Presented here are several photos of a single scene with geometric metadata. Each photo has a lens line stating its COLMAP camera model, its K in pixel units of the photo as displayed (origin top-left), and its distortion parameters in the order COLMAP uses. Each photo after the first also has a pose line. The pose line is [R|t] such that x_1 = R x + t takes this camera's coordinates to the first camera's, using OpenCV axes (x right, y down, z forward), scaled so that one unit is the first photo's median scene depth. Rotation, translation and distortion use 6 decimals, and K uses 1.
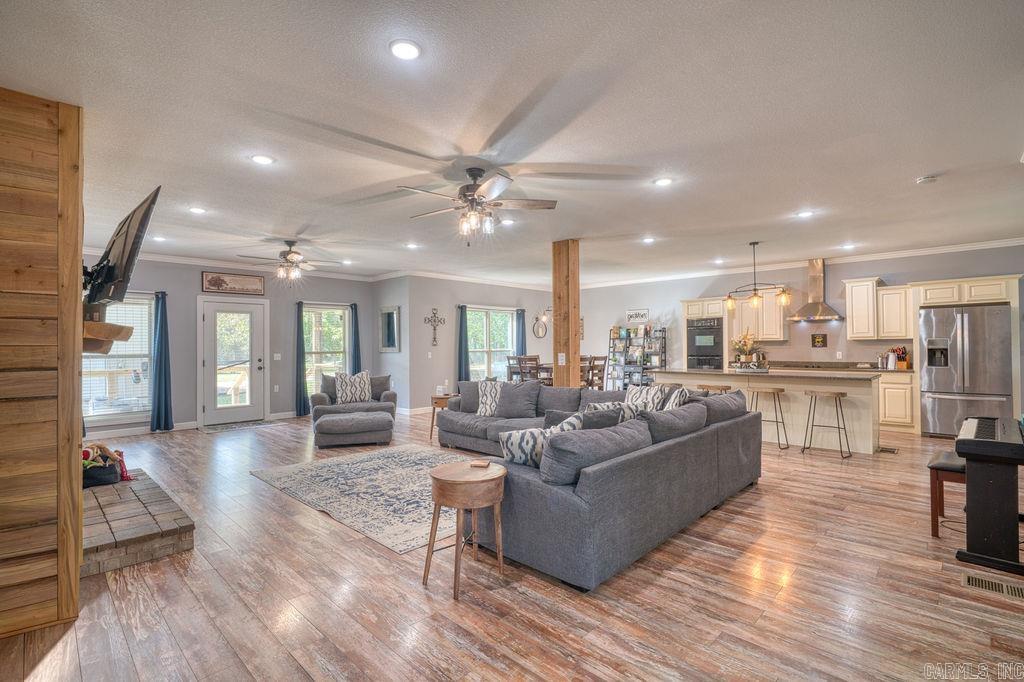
lens RADIAL K [[477.6, 0, 519.6], [0, 477.6, 340.0], [0, 0, 1]] dist [-0.007344, -0.001907]
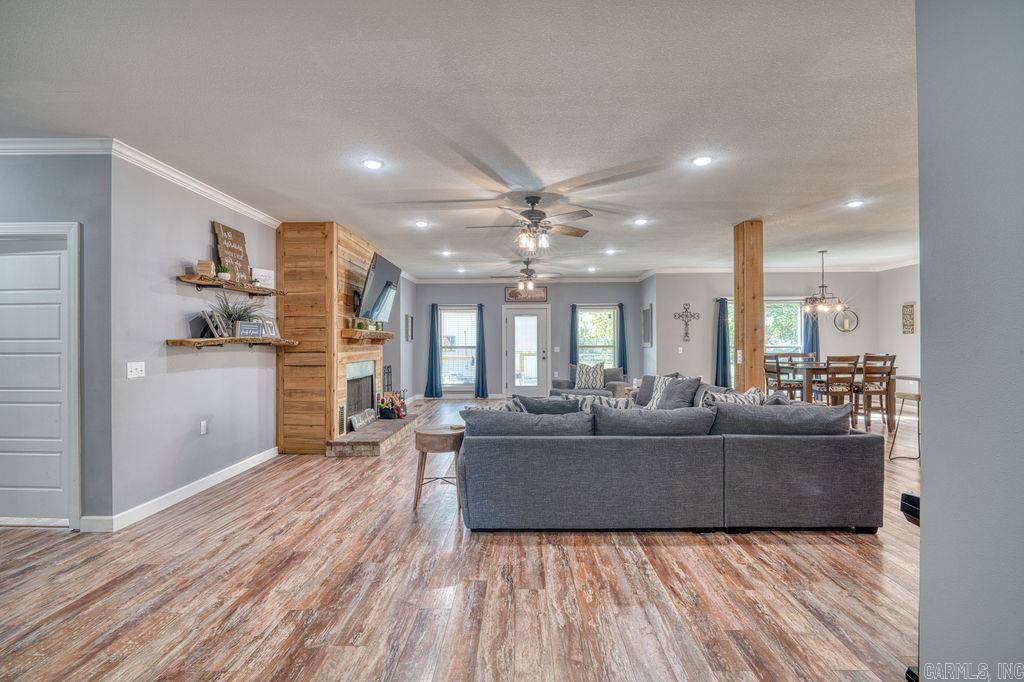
lens RADIAL K [[477.6, 0, 513.8], [0, 477.6, 341.2], [0, 0, 1]] dist [-0.007344, -0.001907]
pose [[0.676843, 0.003402, -0.736119, 0.400238], [0.007493, 0.999906, 0.011511, -0.002201], [0.736089, -0.013307, 0.676754, 0.070310]]
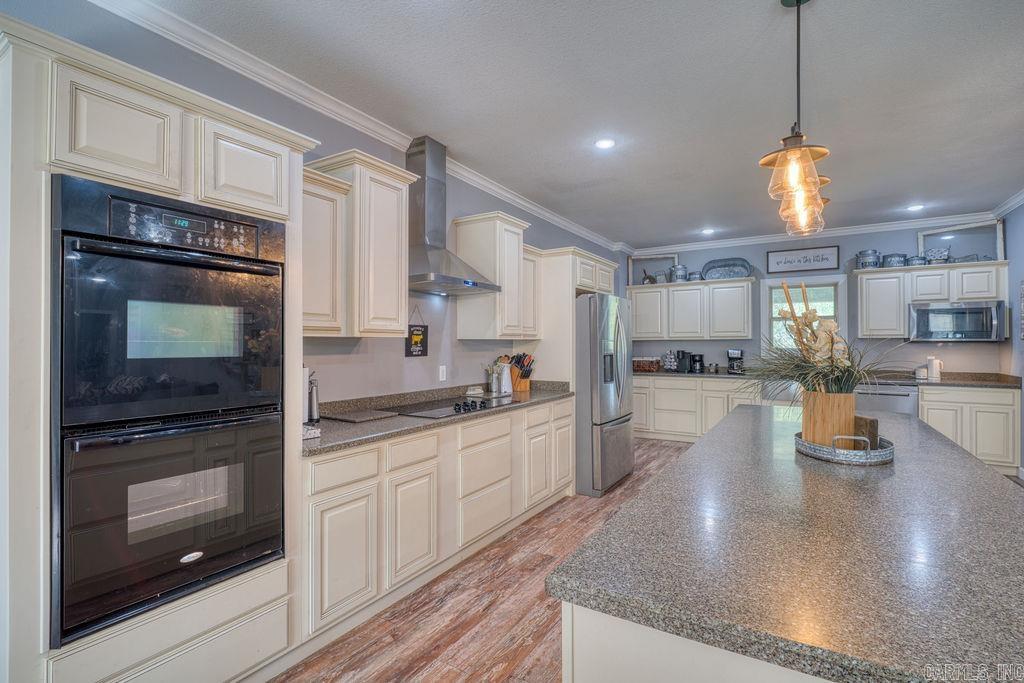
lens RADIAL K [[477.6, 0, 520.7], [0, 477.6, 340.9], [0, 0, 1]] dist [-0.007344, -0.001907]
pose [[-0.194700, 0.014276, 0.980759, 0.229554], [-0.007652, 0.999842, -0.016073, 0.008505], [-0.980833, -0.010634, -0.194560, 1.107029]]
